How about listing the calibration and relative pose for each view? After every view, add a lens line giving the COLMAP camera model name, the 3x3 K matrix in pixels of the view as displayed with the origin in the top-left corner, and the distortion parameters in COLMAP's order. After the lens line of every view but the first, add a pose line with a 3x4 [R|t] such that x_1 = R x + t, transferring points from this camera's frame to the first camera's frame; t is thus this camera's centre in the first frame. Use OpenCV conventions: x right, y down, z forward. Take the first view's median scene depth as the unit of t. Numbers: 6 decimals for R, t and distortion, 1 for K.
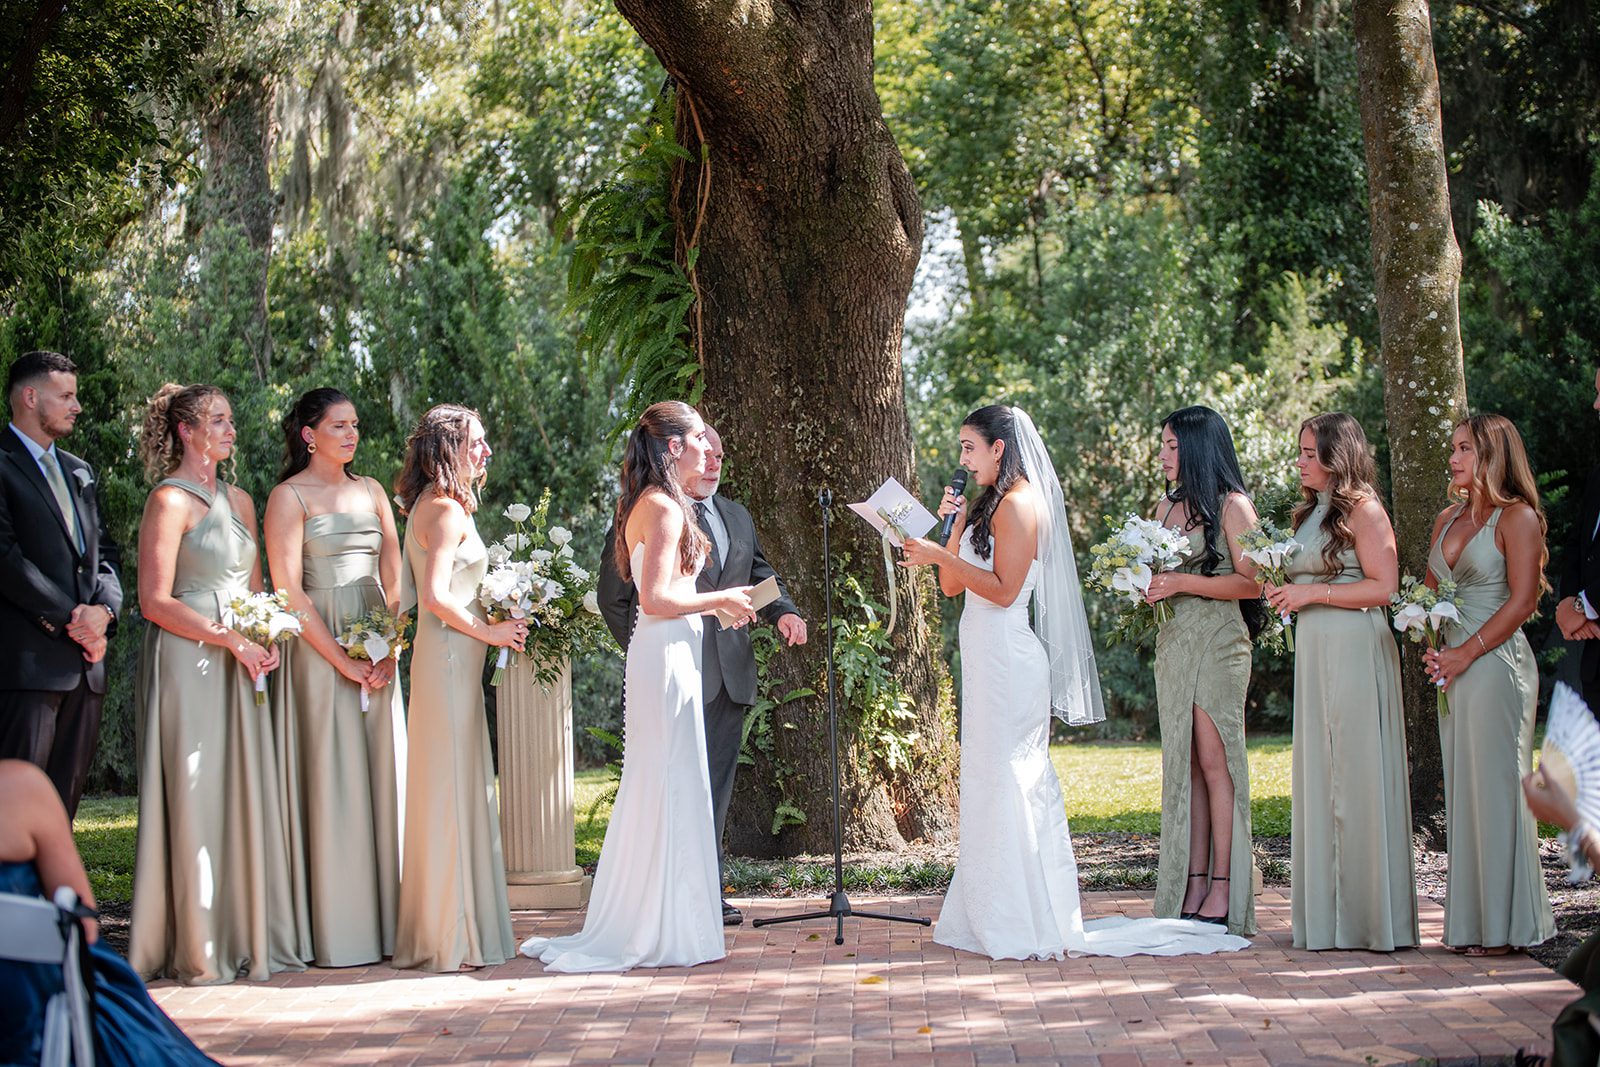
lens RADIAL K [[3313.0, 0, 800.0], [0, 3313.0, 533.5], [0, 0, 1]] dist [-0.117412, 0.258646]
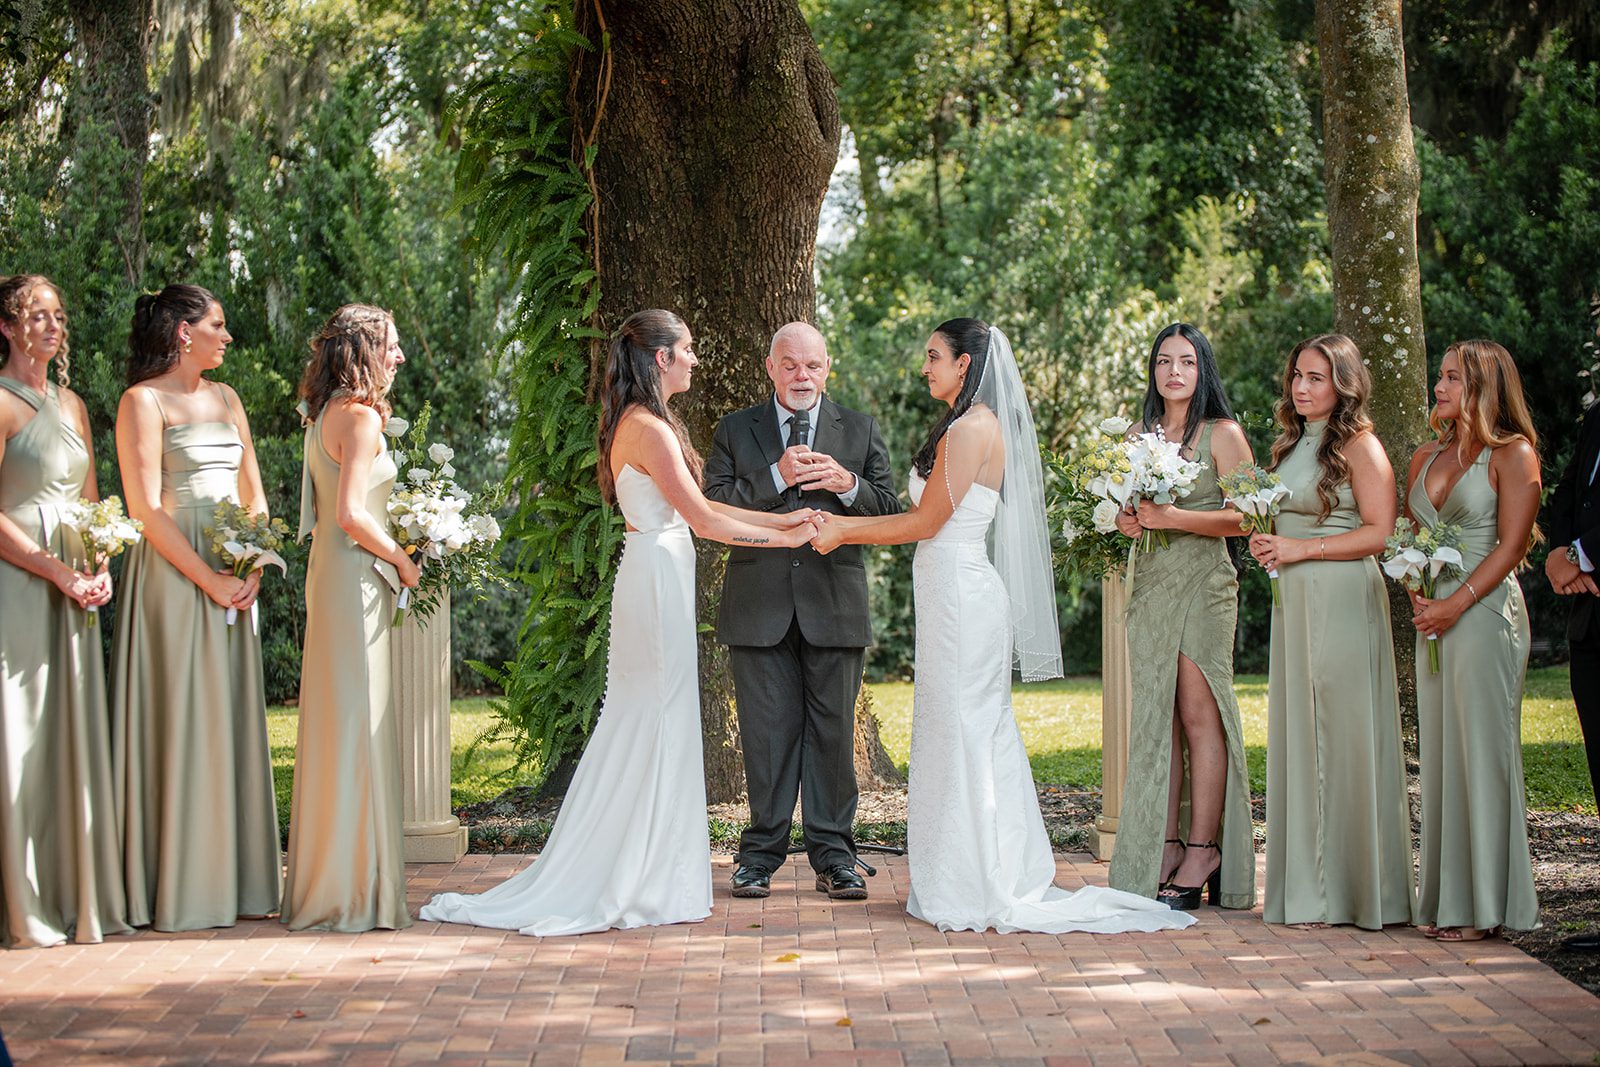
lens RADIAL K [[3313.0, 0, 800.0], [0, 3313.0, 533.5], [0, 0, 1]] dist [-0.117412, 0.258646]
pose [[0.999155, 0.020025, 0.035906, -0.002629], [-0.020838, 0.999532, 0.022414, 0.000093], [-0.035440, -0.023143, 0.999104, 0.038424]]
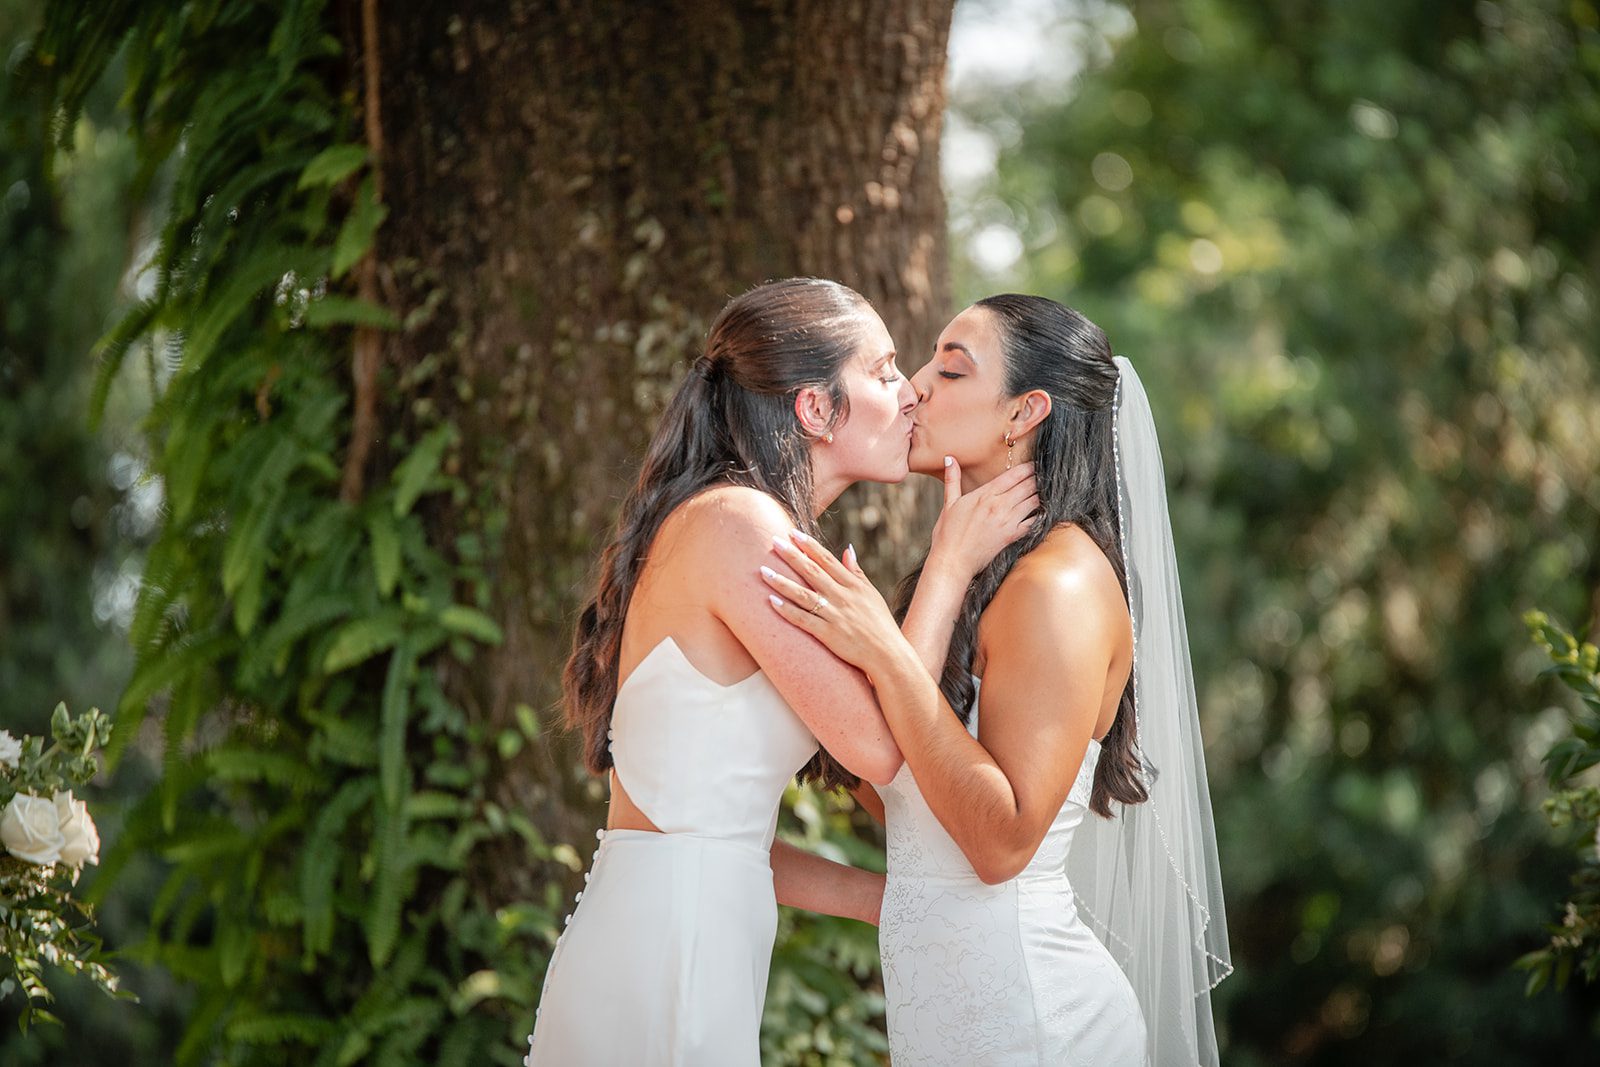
lens RADIAL K [[4476.5, 0, 919.2], [0, 4476.5, 533.3], [0, 0, 1]] dist [0.756465, 0.262504]
pose [[0.999263, 0.025804, 0.028432, 0.008048], [-0.025447, 0.999593, -0.012869, -0.003024], [-0.028752, 0.012136, 0.999513, 0.270920]]
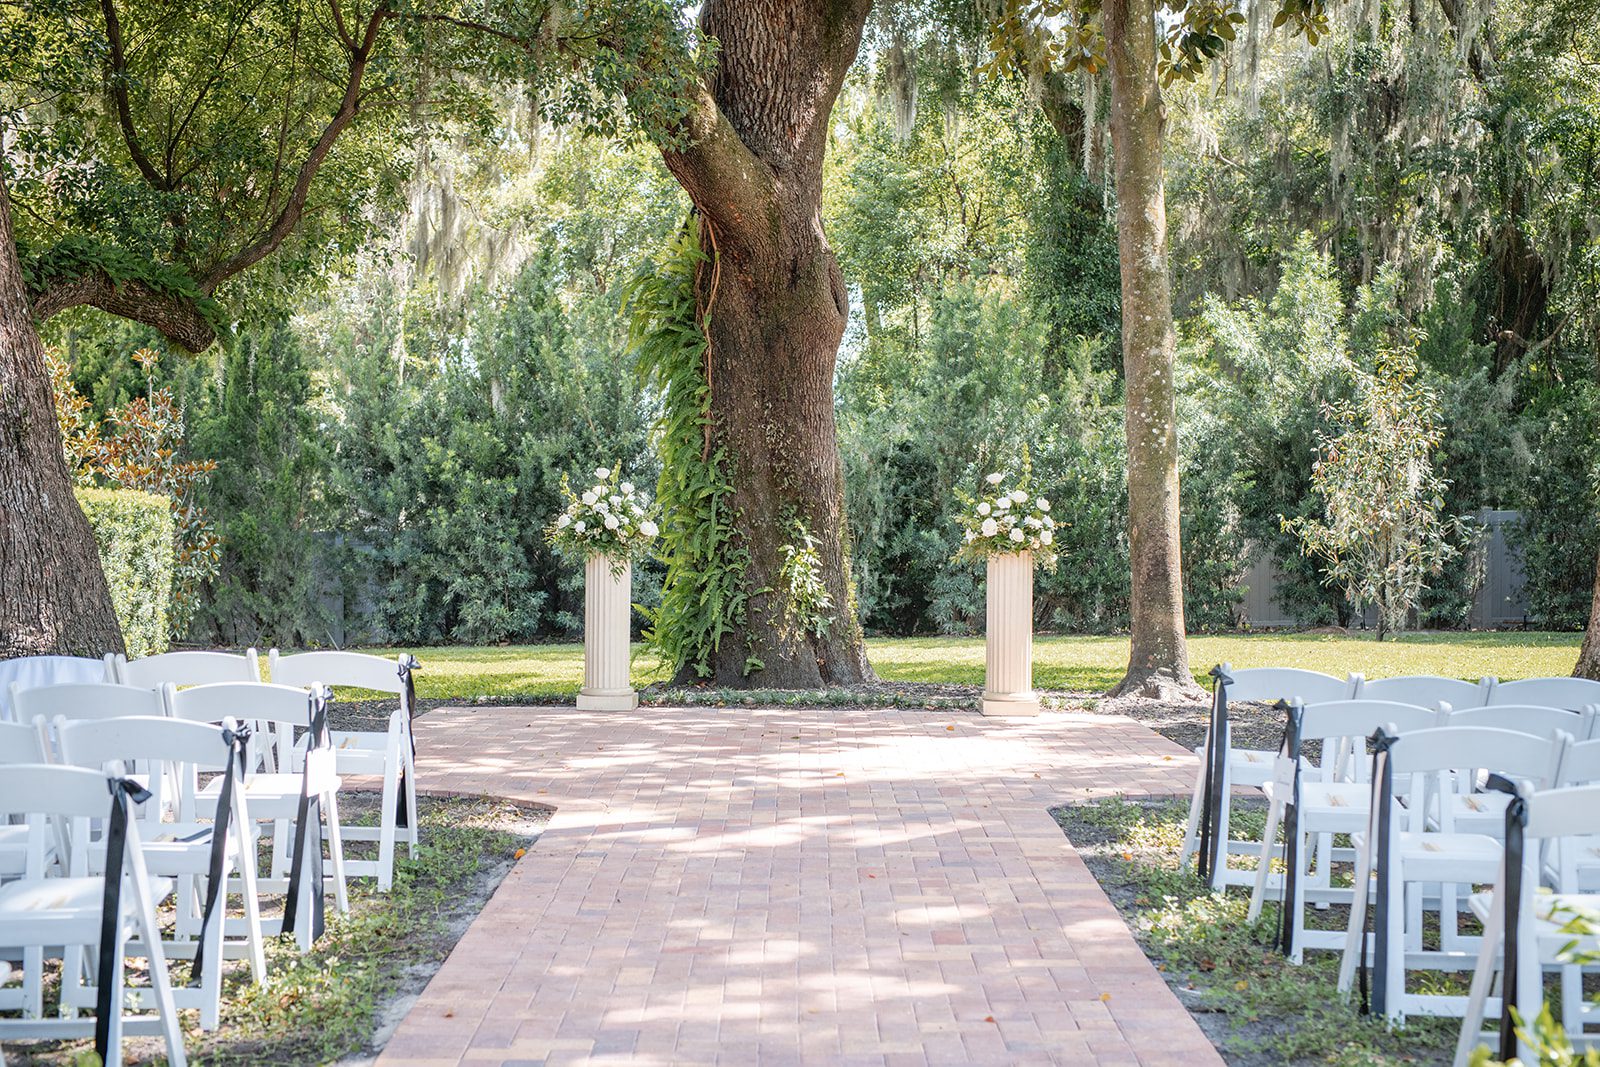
lens RADIAL K [[2299.7, 0, 805.3], [0, 2299.7, 556.4], [0, 0, 1]] dist [0.012461, 0.041552]
pose [[0.999011, 0.034396, 0.028161, -0.006219], [-0.035105, 0.999069, 0.025092, 0.001269], [-0.027272, -0.026056, 0.999288, -0.070955]]
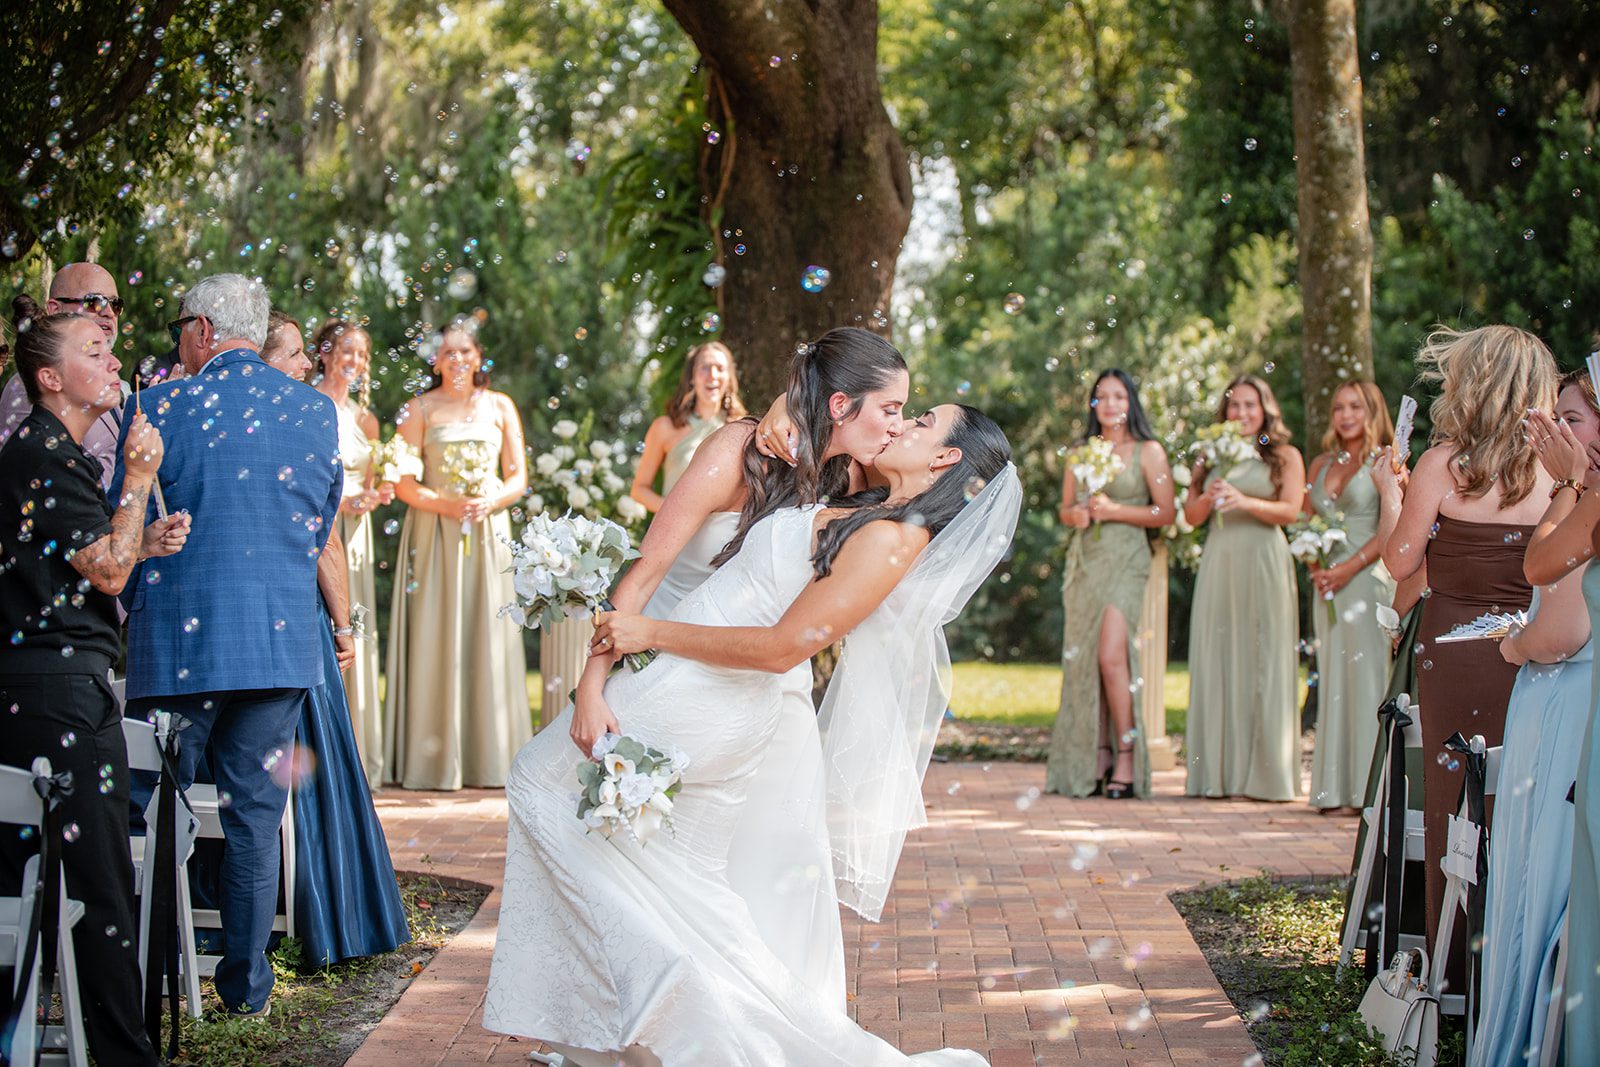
lens RADIAL K [[3313.0, 0, 800.0], [0, 3313.0, 533.5], [0, 0, 1]] dist [-0.117412, 0.258646]
pose [[0.999249, 0.038505, 0.004339, -0.001925], [-0.038586, 0.999046, 0.020451, 0.001589], [-0.003548, -0.020603, 0.999781, -0.086606]]
